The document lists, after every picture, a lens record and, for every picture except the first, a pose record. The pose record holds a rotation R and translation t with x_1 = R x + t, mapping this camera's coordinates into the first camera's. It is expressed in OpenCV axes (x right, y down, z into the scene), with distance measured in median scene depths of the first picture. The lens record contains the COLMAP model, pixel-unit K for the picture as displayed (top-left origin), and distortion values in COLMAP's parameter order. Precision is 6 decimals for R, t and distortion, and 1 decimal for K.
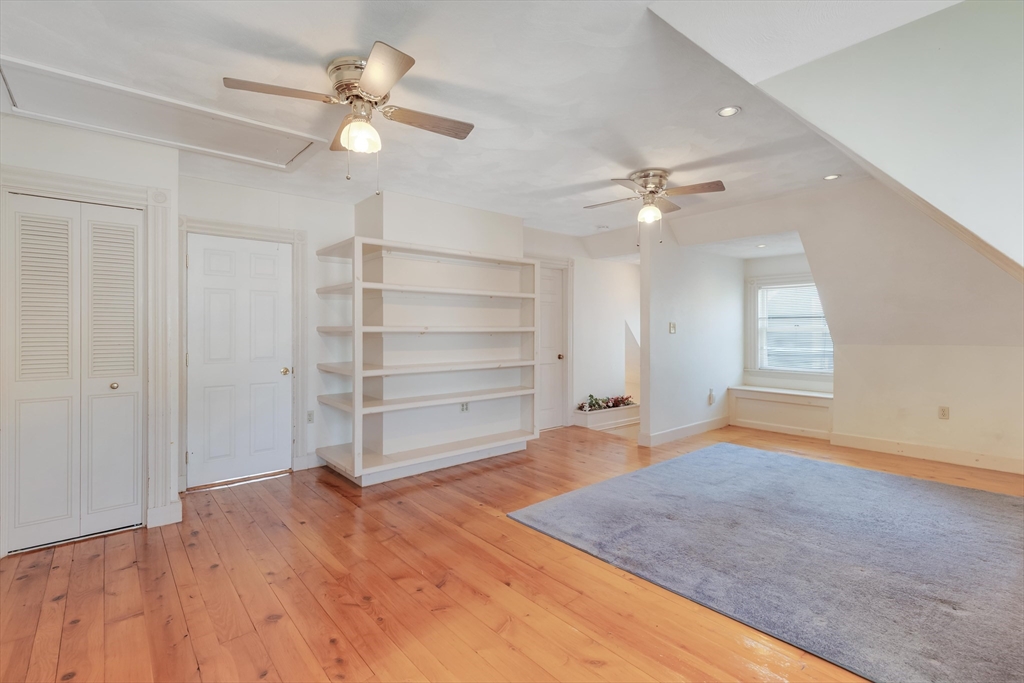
lens RADIAL K [[475.4, 0, 516.0], [0, 475.4, 326.9], [0, 0, 1]] dist [0.004233, -0.000153]
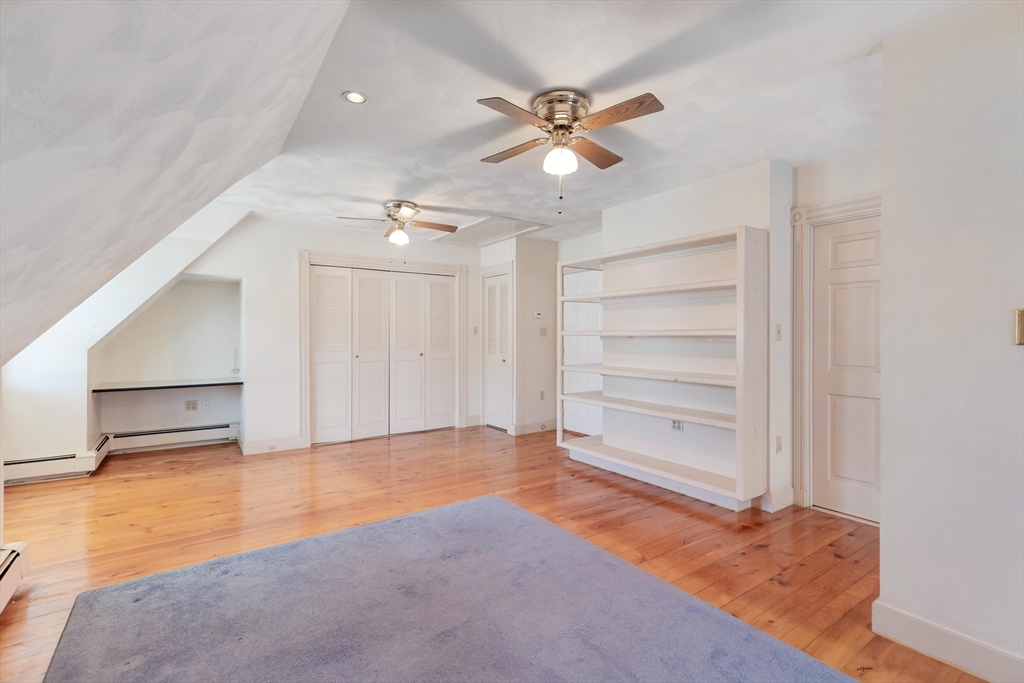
lens RADIAL K [[471.5, 0, 514.5], [0, 471.5, 335.6], [0, 0, 1]] dist [0.002365, 0.000076]
pose [[-0.106973, 0.000673, -0.994262, 0.945659], [0.005020, 0.999987, 0.000137, 0.010209], [0.994249, -0.004976, -0.106975, 1.003923]]
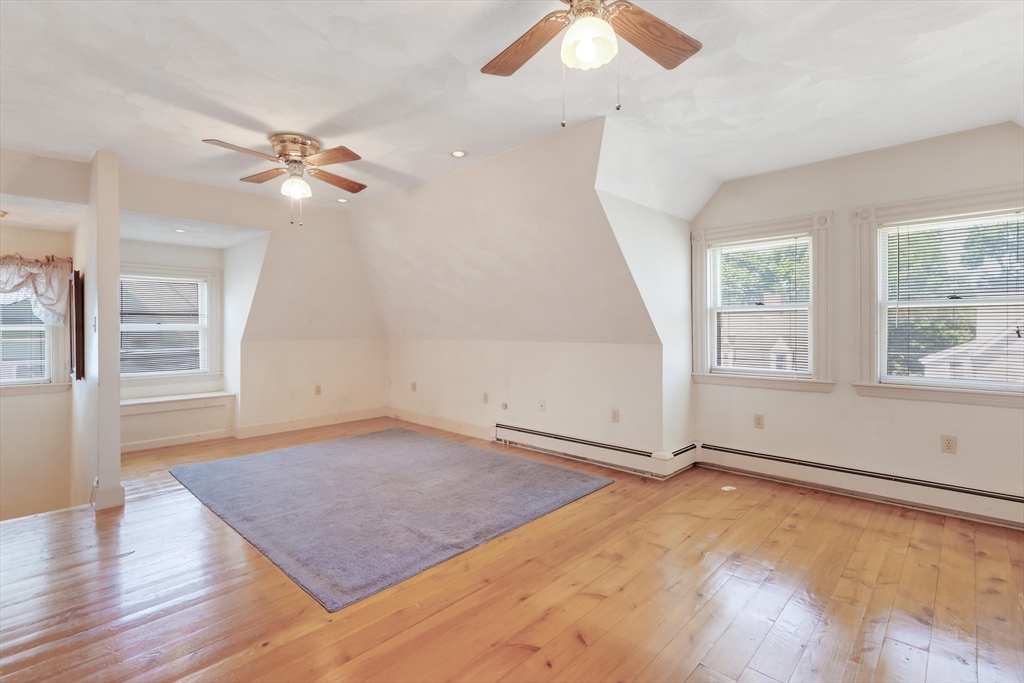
lens RADIAL K [[471.5, 0, 514.5], [0, 471.5, 335.6], [0, 0, 1]] dist [0.002365, 0.000076]
pose [[-0.097670, -0.016110, 0.995088, -0.592405], [-0.003860, 0.999868, 0.015809, 0.004135], [-0.995211, -0.002297, -0.097719, 0.703851]]
